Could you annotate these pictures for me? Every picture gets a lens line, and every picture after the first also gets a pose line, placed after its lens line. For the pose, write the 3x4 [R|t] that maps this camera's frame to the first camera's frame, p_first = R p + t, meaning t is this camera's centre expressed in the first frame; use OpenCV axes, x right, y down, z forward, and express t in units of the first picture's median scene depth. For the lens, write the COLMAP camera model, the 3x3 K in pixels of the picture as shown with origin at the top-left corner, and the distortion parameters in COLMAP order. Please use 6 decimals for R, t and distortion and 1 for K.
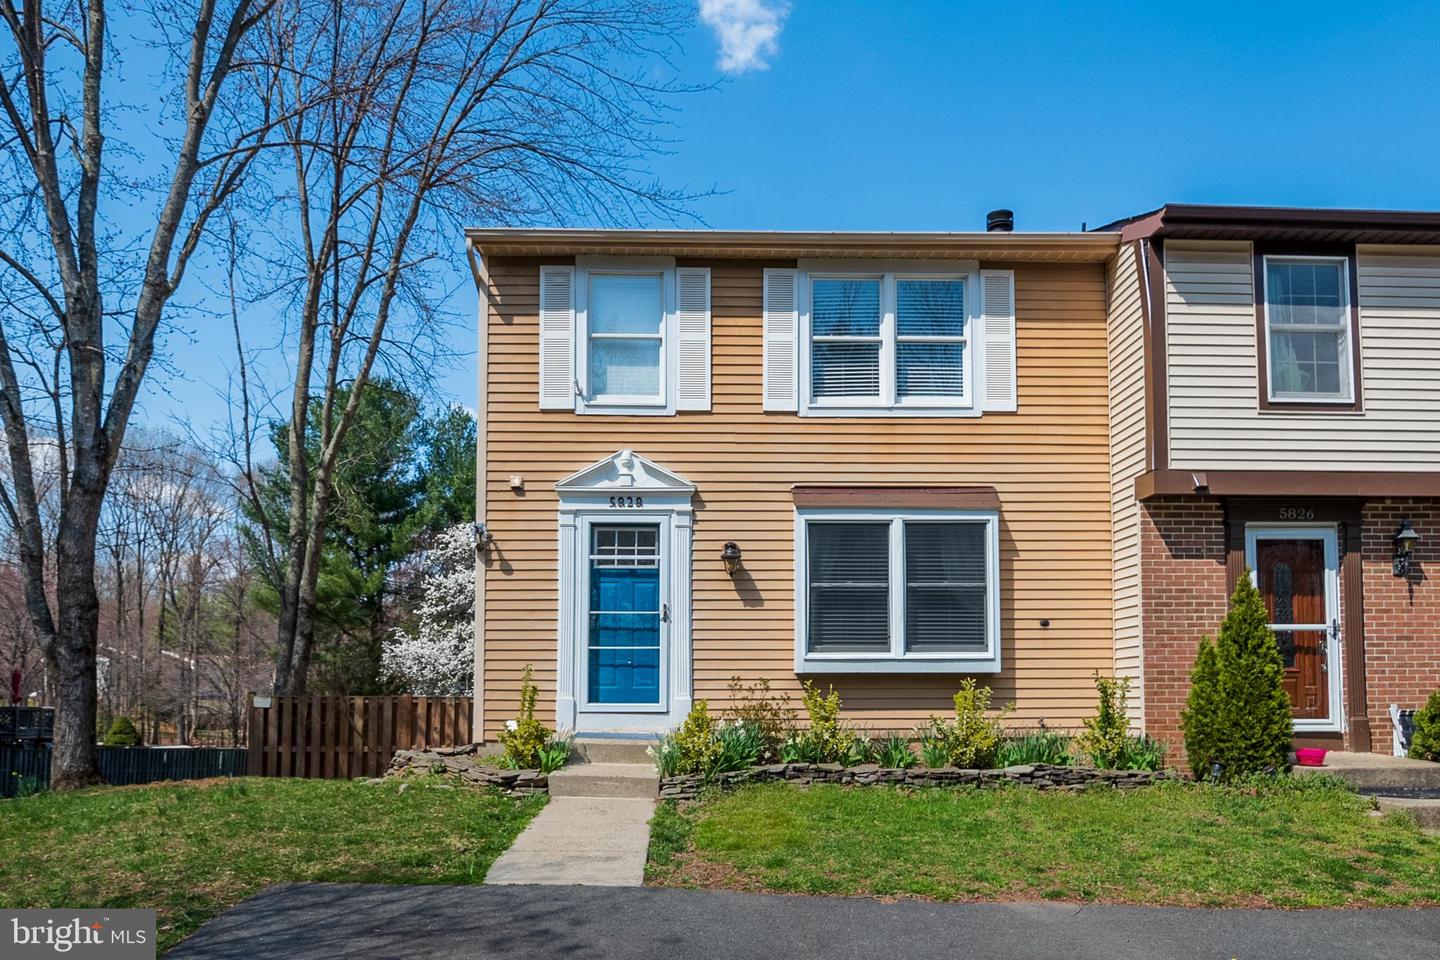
lens RADIAL K [[1004.3, 0, 785.5], [0, 1004.3, 504.9], [0, 0, 1]] dist [-0.004160, -0.004072]
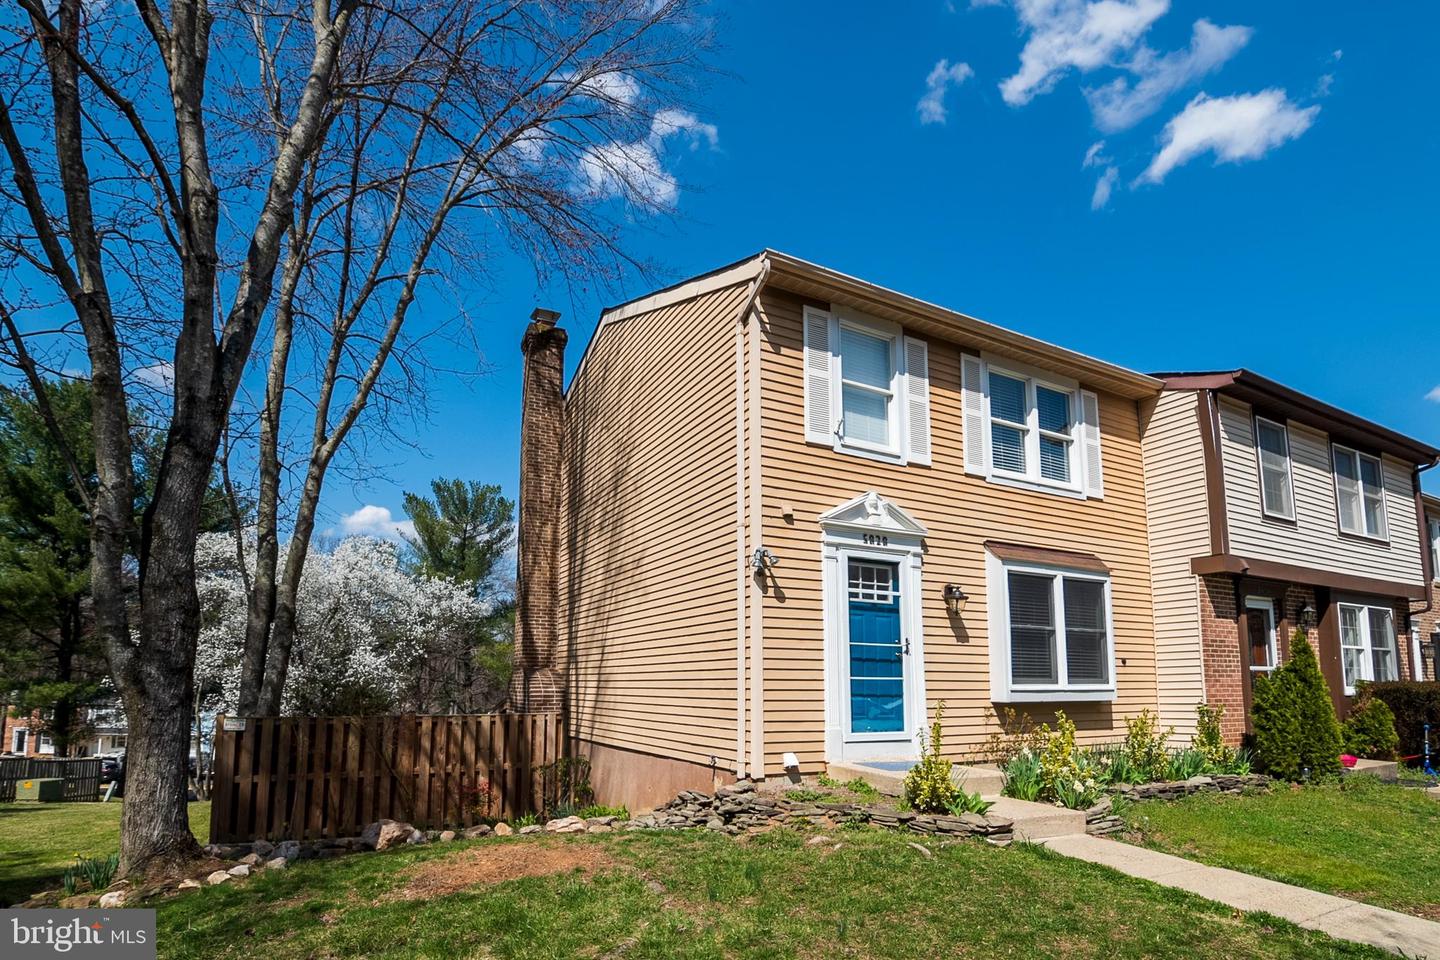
lens RADIAL K [[711.4, 0, 736.8], [0, 711.4, 527.4], [0, 0, 1]] dist [-0.009597, -0.001814]
pose [[0.892689, 0.102665, 0.438823, -0.622741], [-0.085092, 0.994590, -0.059589, 0.041293], [-0.442566, 0.015854, 0.896596, 0.387852]]
